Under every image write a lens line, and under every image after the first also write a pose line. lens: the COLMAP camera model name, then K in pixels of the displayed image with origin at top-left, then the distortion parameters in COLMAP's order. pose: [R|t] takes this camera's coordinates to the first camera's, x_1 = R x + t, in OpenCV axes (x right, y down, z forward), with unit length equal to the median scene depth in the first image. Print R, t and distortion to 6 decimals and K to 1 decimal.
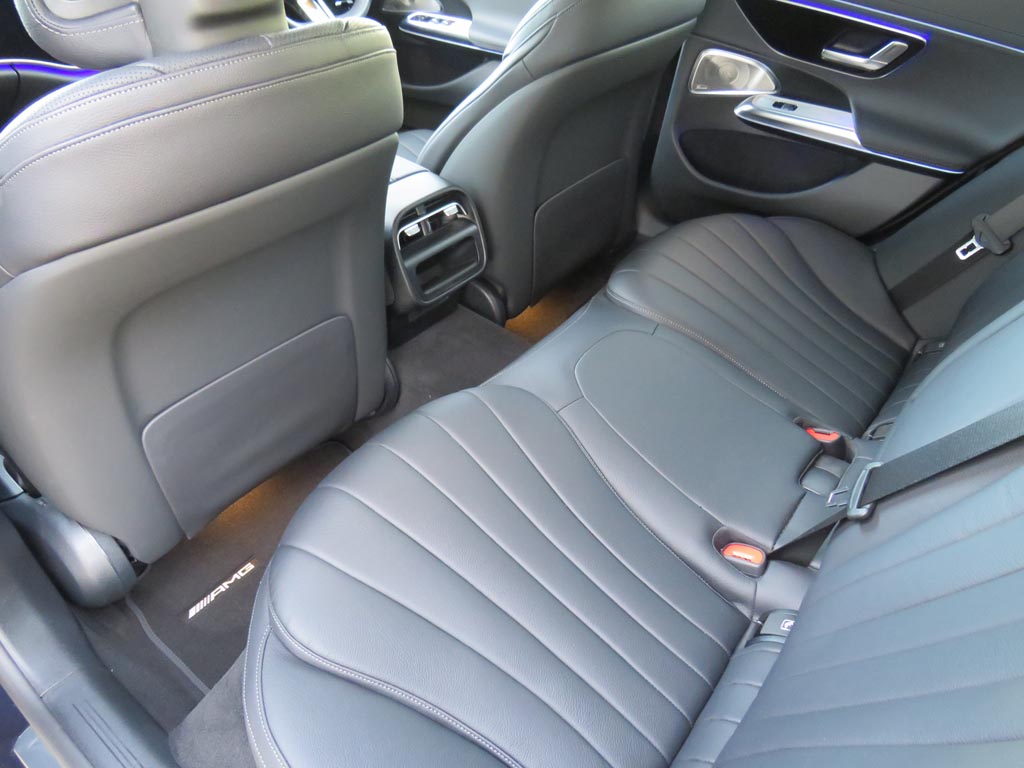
lens RADIAL K [[728.8, 0, 510.6], [0, 728.8, 383.4], [0, 0, 1]] dist [-0.010927, -0.017219]
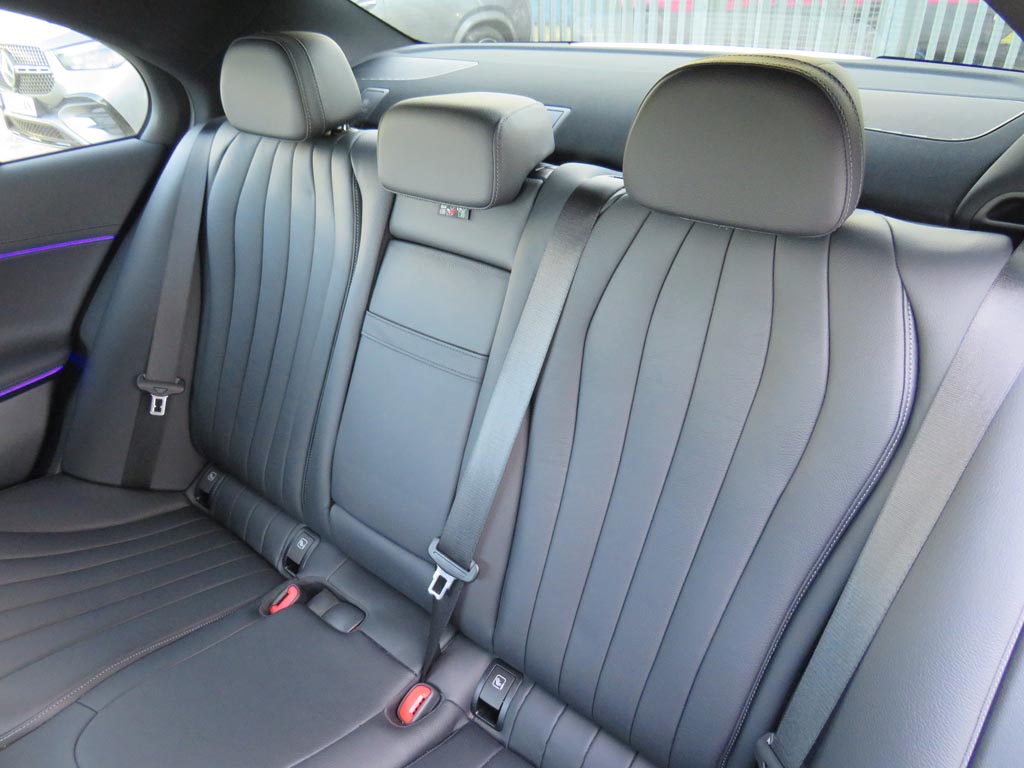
lens RADIAL K [[728.8, 0, 509.2], [0, 728.8, 381.0], [0, 0, 1]] dist [-0.010927, -0.017219]
pose [[0.039406, -0.547373, 0.835961, -0.215673], [0.672613, 0.633220, 0.382915, -0.270617], [-0.738944, 0.547189, 0.393123, 0.184200]]
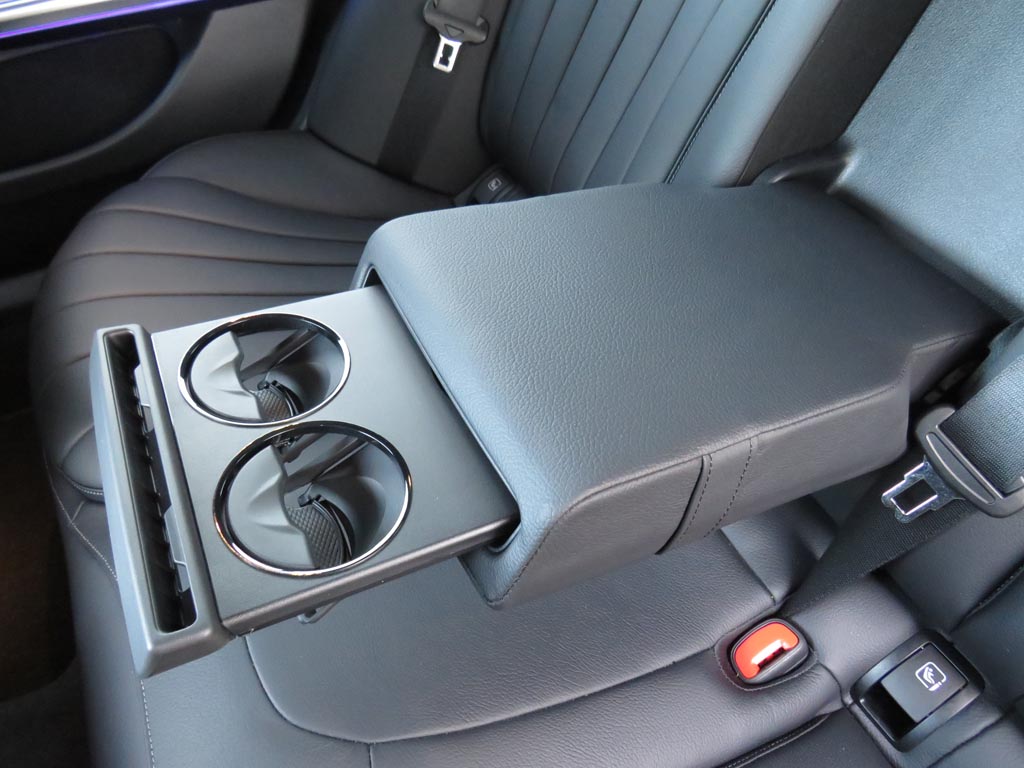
lens RADIAL K [[728.8, 0, 508.5], [0, 728.8, 389.9], [0, 0, 1]] dist [-0.010927, -0.017219]
pose [[0.432666, -0.693335, 0.576270, 0.028634], [0.598905, 0.698815, 0.391114, -0.198590], [-0.673879, 0.175910, 0.717595, 0.512599]]
